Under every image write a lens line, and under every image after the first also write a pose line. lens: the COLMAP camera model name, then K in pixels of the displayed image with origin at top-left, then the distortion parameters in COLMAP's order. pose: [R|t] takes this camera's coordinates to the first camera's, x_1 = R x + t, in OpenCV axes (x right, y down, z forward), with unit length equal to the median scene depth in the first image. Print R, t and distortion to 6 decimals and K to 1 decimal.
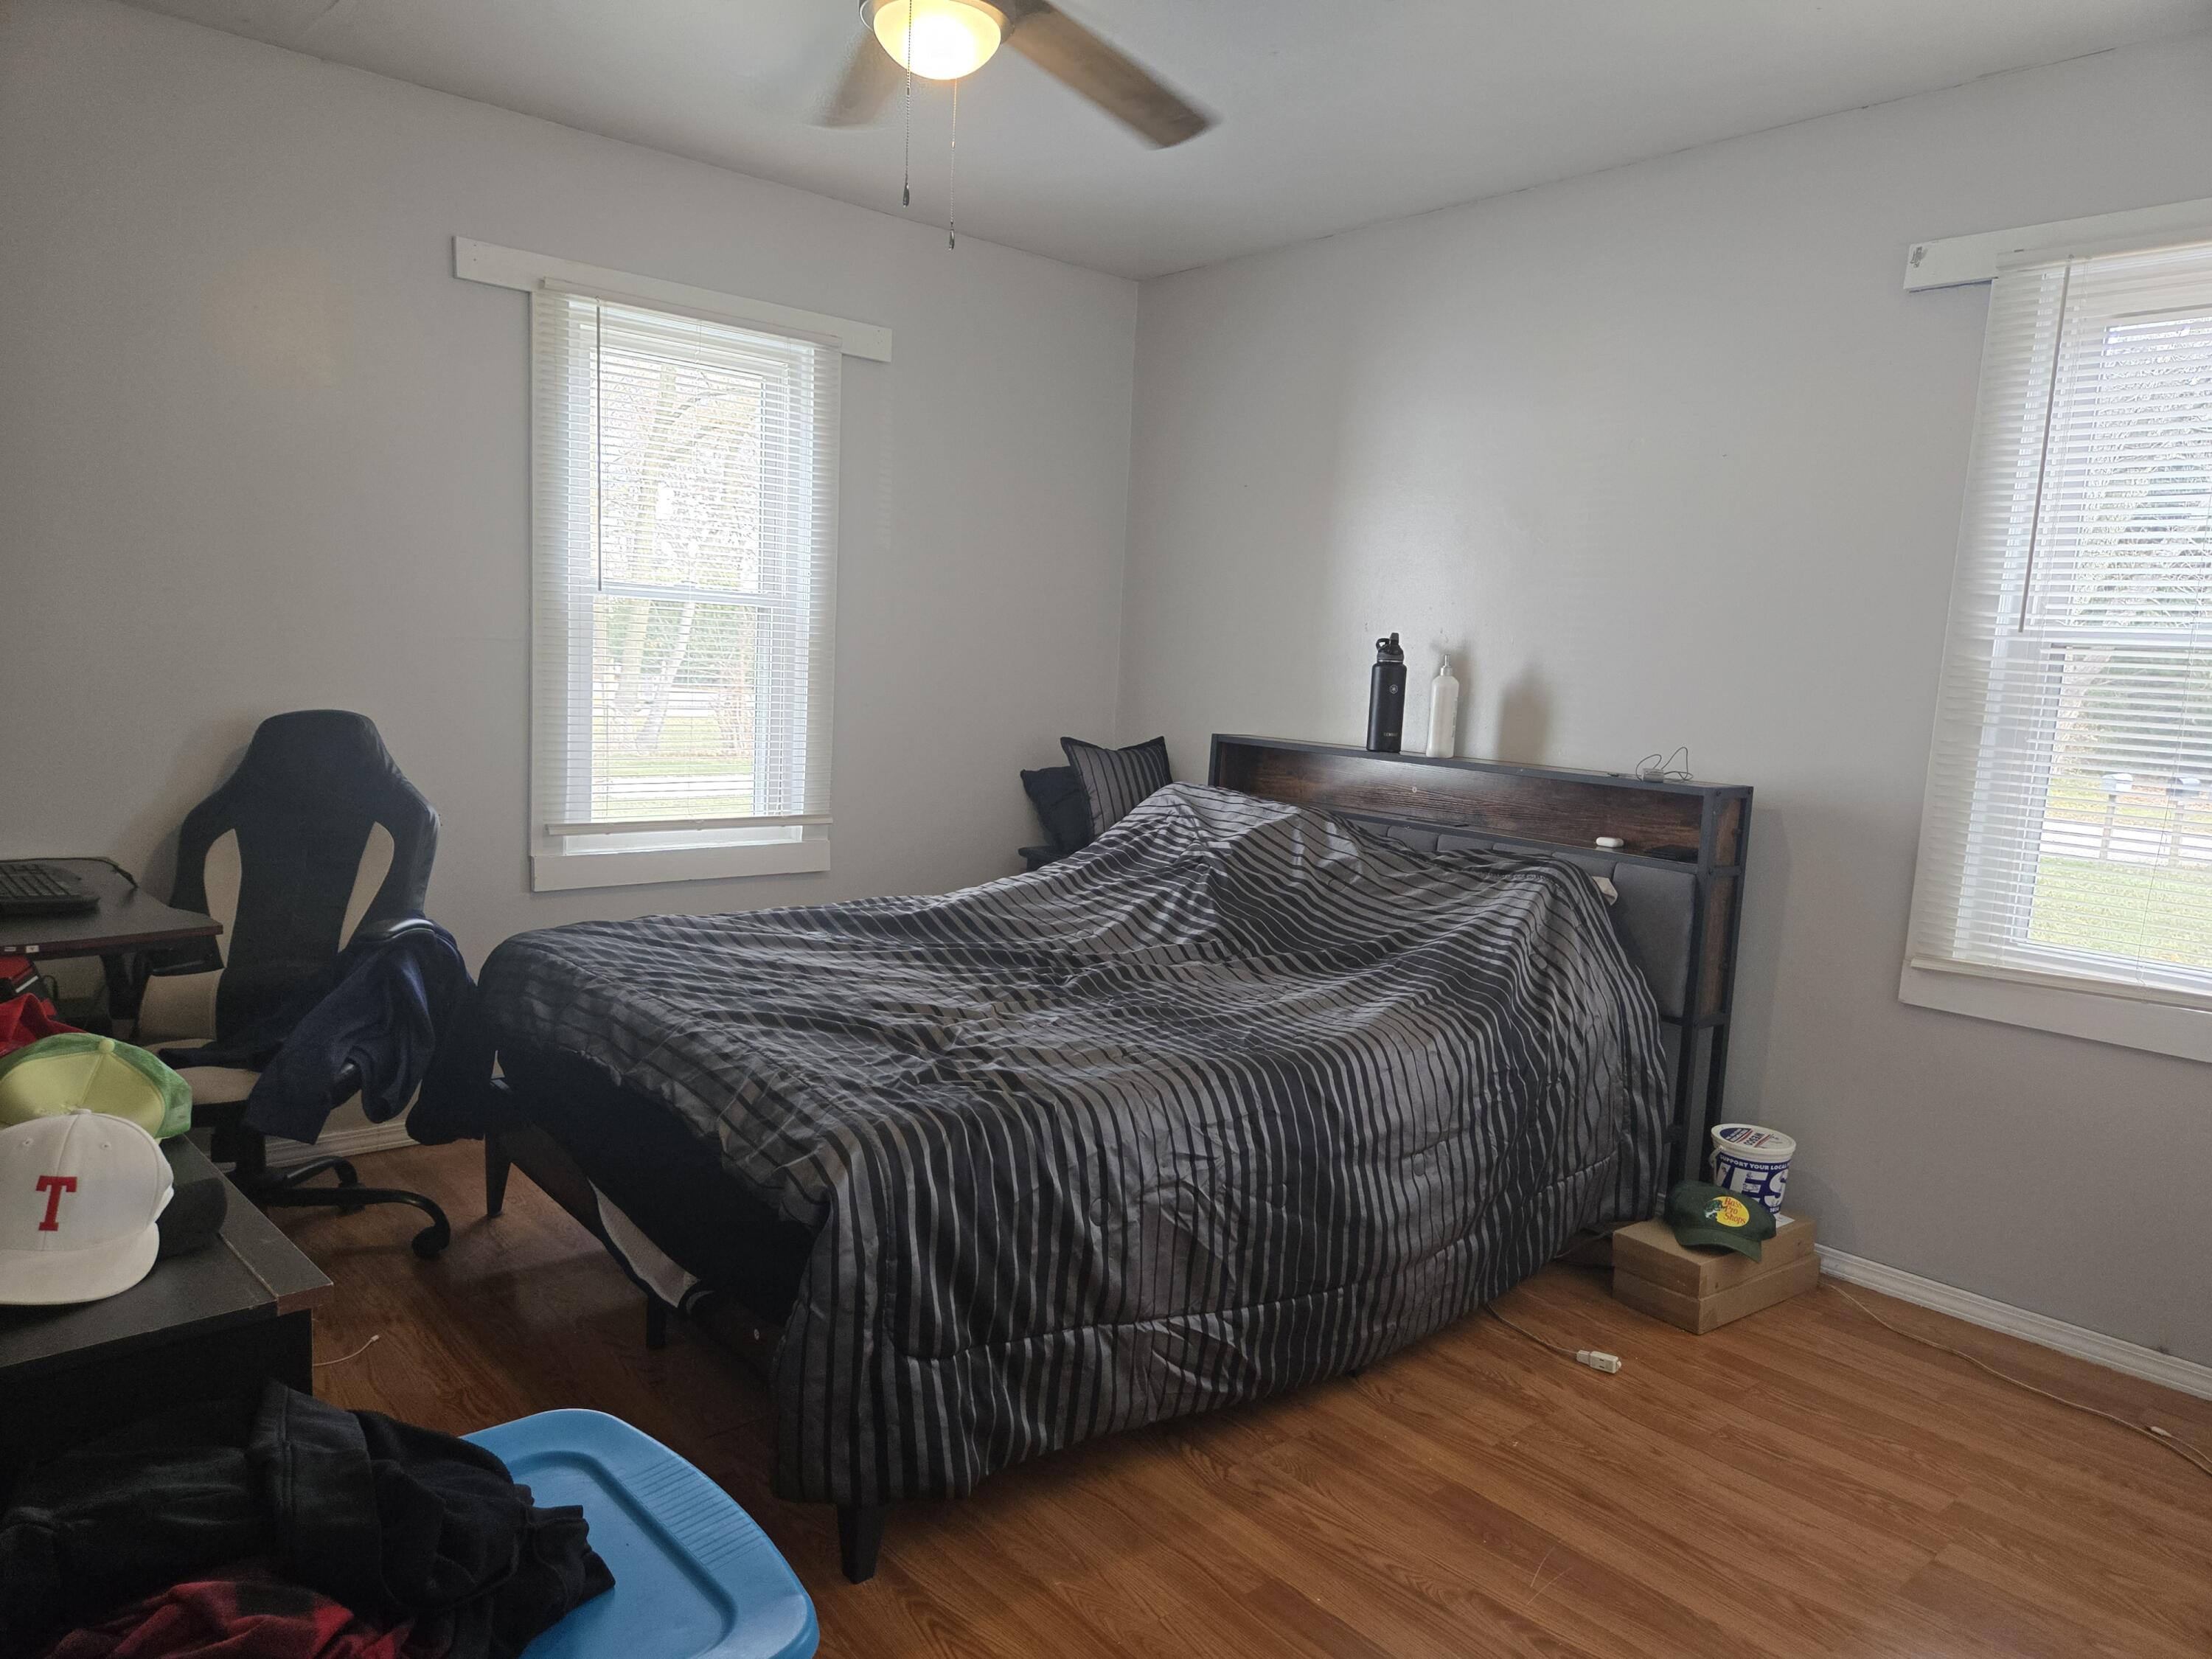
lens RADIAL K [[1485.7, 0, 1104.0], [0, 1485.7, 847.2], [0, 0, 1]] dist [0.072564, -0.068661]
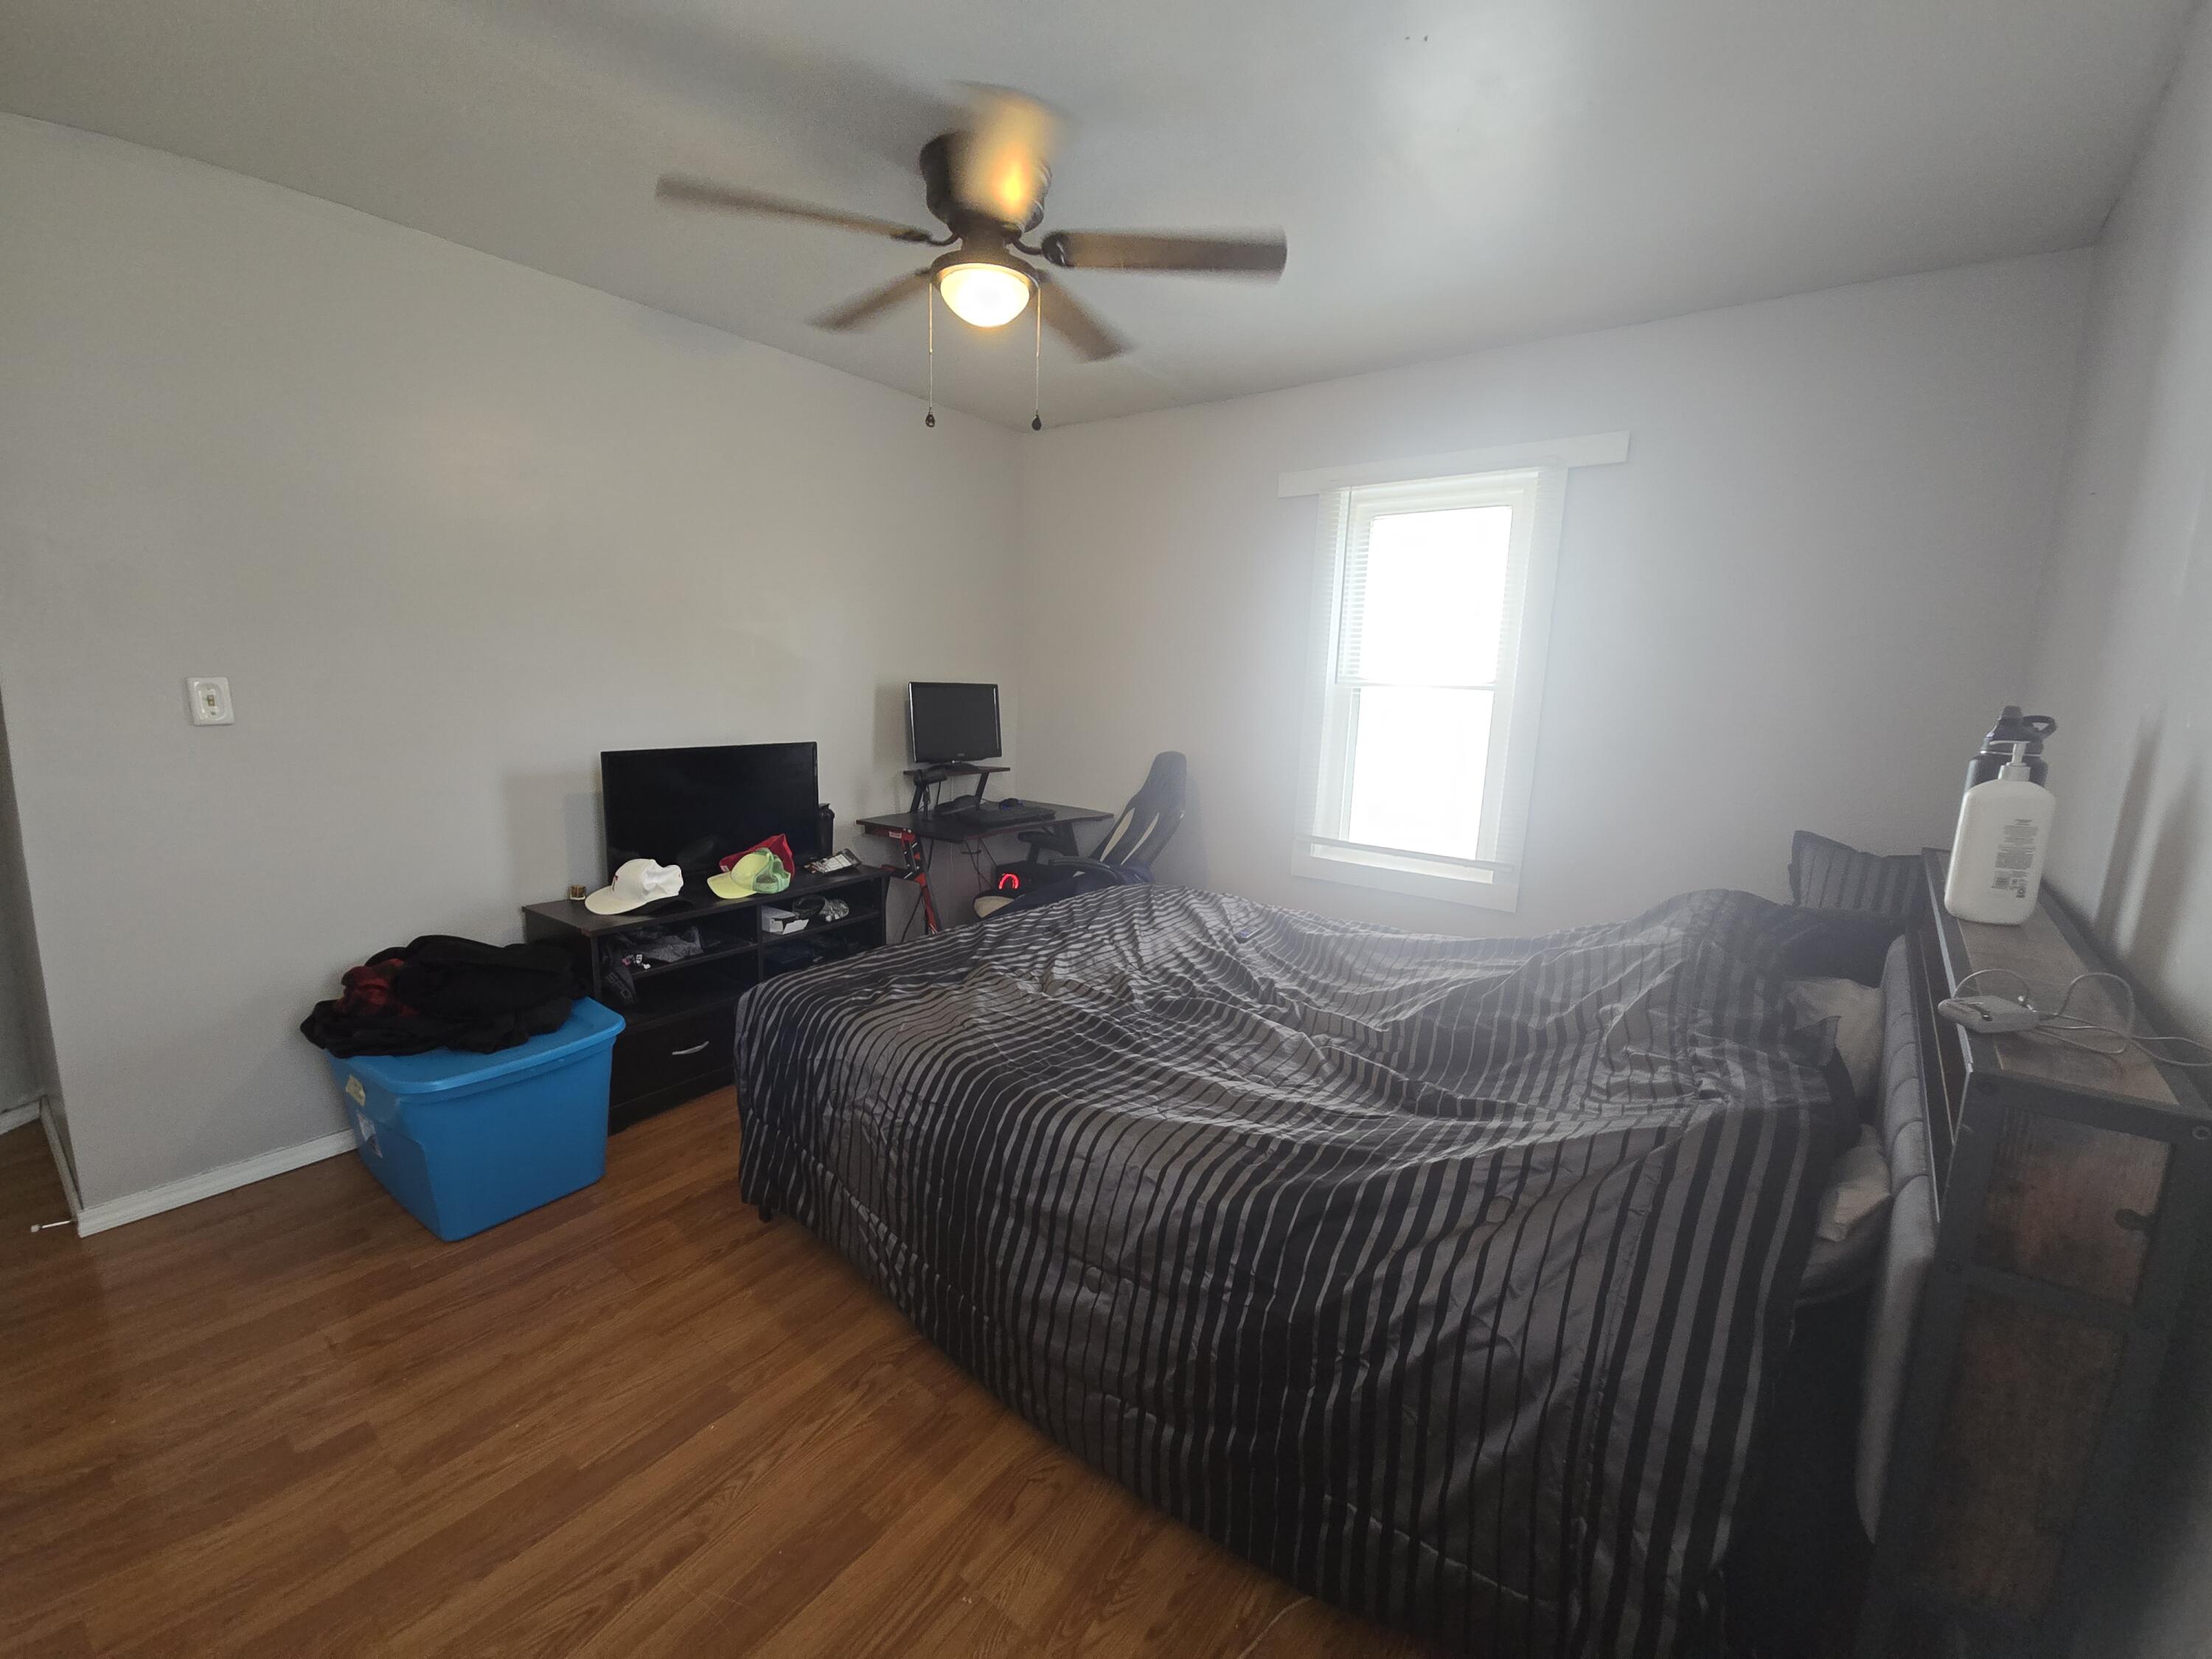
lens RADIAL K [[903.2, 0, 1108.8], [0, 903.2, 822.6], [0, 0, 1]] dist [0.008263, -0.004401]
pose [[0.196212, 0.113769, -0.973939, 0.698061], [-0.148190, 0.985279, 0.085239, -0.107370], [0.969299, 0.127603, 0.210183, 0.833435]]
